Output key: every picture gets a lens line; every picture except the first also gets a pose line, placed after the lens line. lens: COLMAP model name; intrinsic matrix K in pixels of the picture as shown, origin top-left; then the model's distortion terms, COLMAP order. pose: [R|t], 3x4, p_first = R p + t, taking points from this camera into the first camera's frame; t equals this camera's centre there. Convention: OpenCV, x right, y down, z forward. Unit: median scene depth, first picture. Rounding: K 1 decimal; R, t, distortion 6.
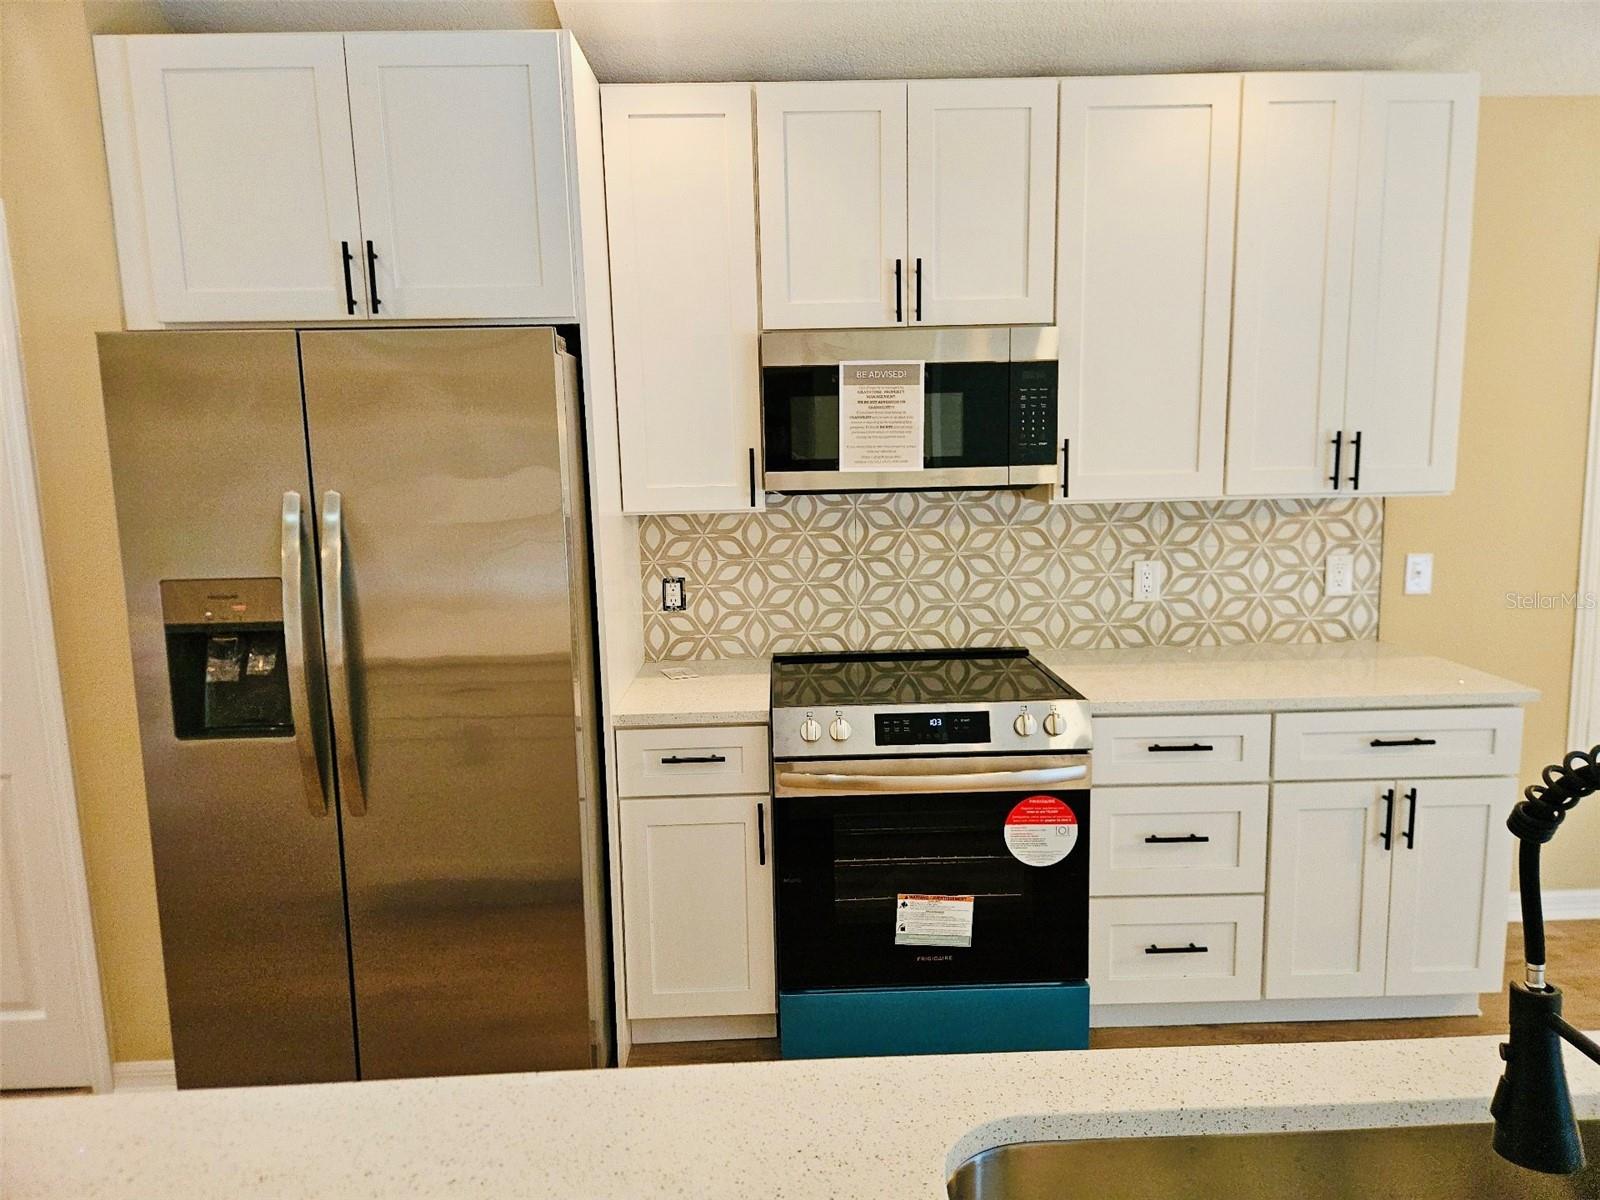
lens RADIAL K [[1068.8, 0, 802.9], [0, 1068.8, 599.9], [0, 0, 1]] dist [0.095509, -0.091230]
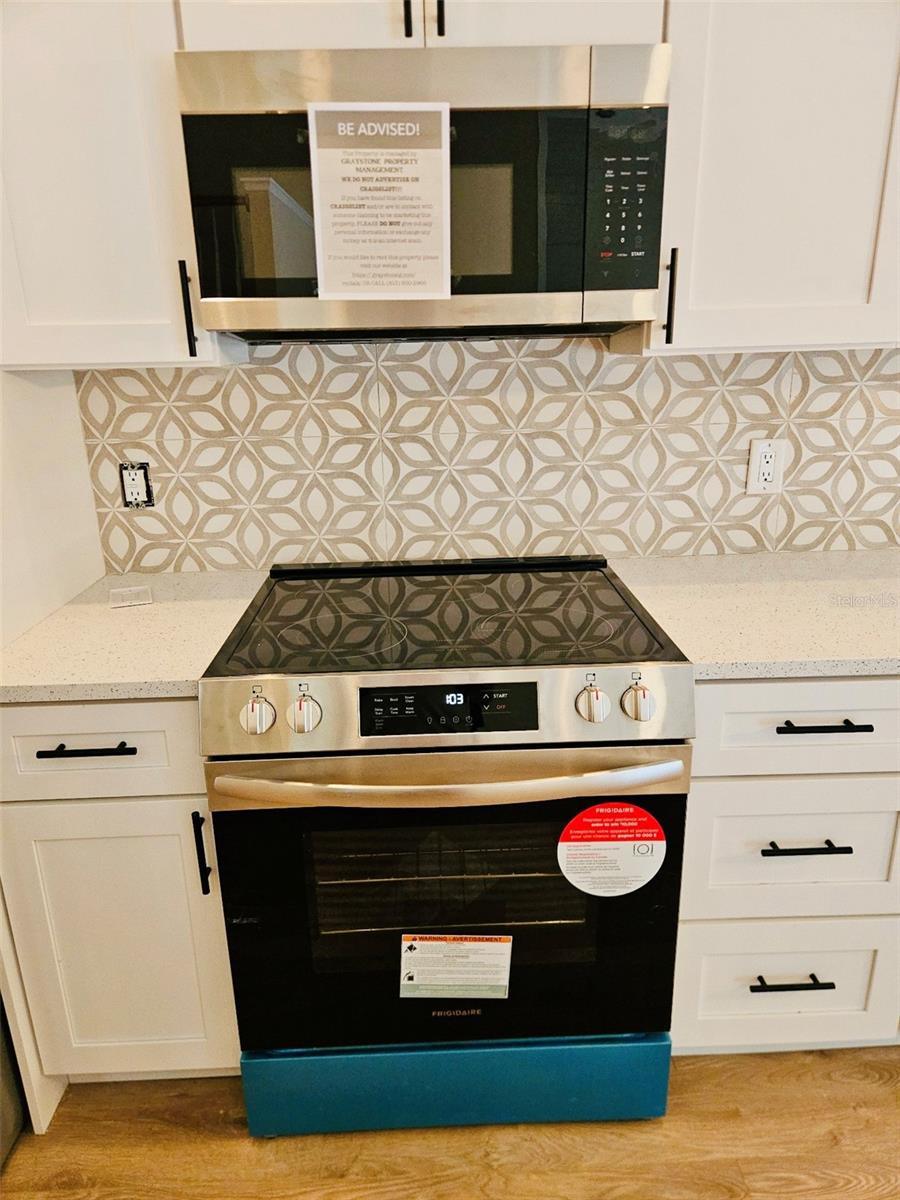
lens RADIAL K [[801.6, 0, 450.0], [0, 801.6, 600.0], [0, 0, 1]] dist [0.095509, -0.091230]
pose [[0.999996, -0.000907, 0.002513, 0.096909], [0.000475, 0.986001, 0.166740, -0.020790], [-0.002629, -0.166738, 0.985998, 0.429438]]
